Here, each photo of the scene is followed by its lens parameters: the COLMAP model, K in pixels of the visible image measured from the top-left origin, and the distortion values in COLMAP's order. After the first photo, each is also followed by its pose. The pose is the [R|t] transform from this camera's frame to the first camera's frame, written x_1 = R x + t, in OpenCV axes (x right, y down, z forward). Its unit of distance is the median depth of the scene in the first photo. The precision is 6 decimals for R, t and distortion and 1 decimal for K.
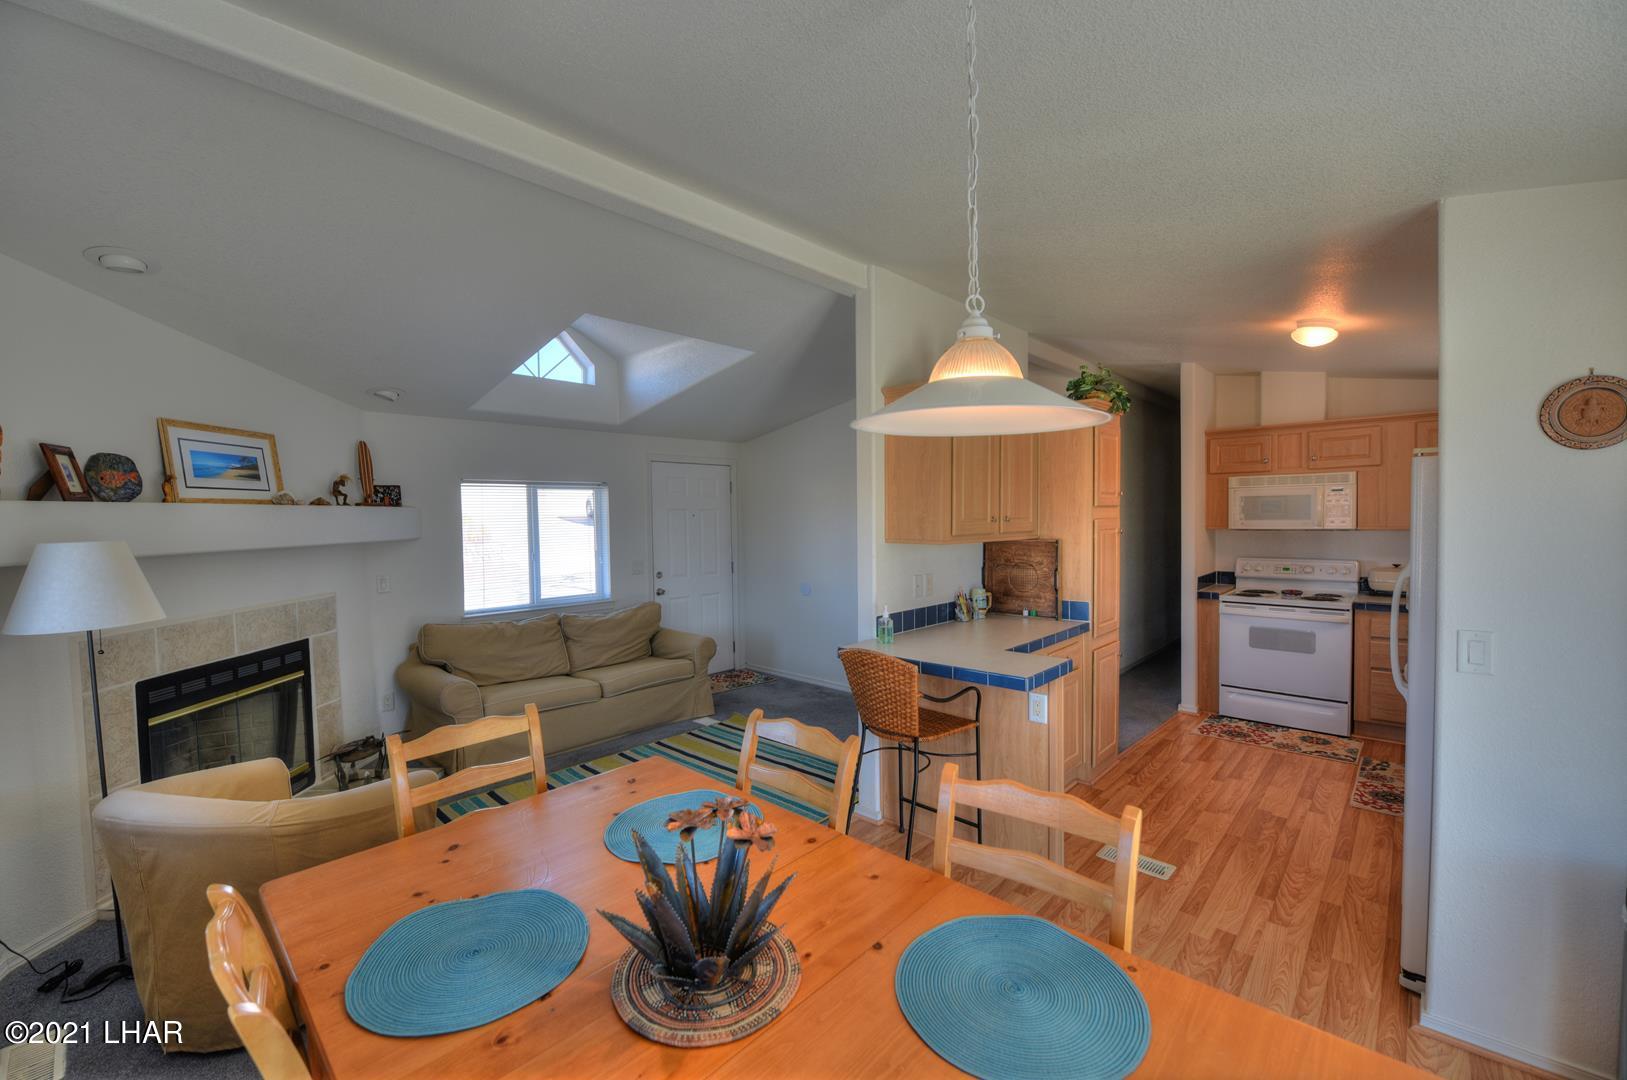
lens RADIAL K [[648.9, 0, 811.3], [0, 648.9, 543.0], [0, 0, 1]] dist [-0.013360, -0.001848]
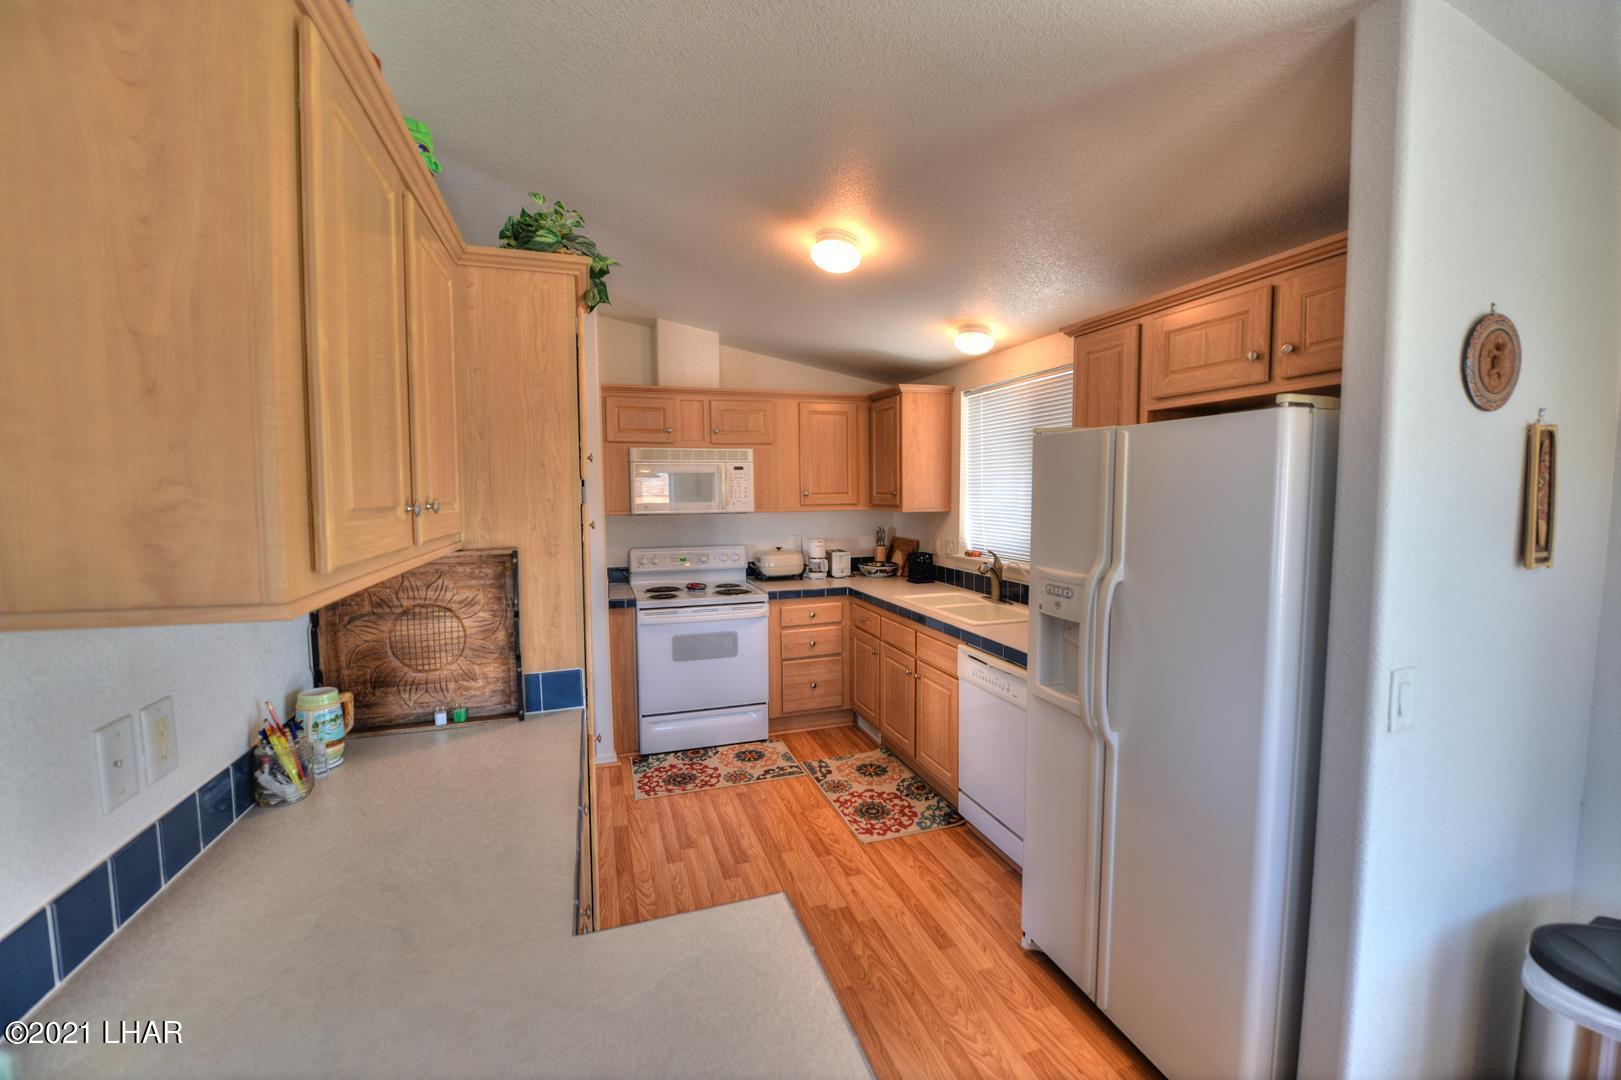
lens RADIAL K [[662.8, 0, 815.5], [0, 662.8, 540.6], [0, 0, 1]] dist [-0.013922, 0.000136]
pose [[0.478281, -0.056819, 0.876367, 0.057215], [0.035001, 0.998345, 0.045626, -0.021207], [-0.877509, 0.008852, 0.479478, 0.482967]]
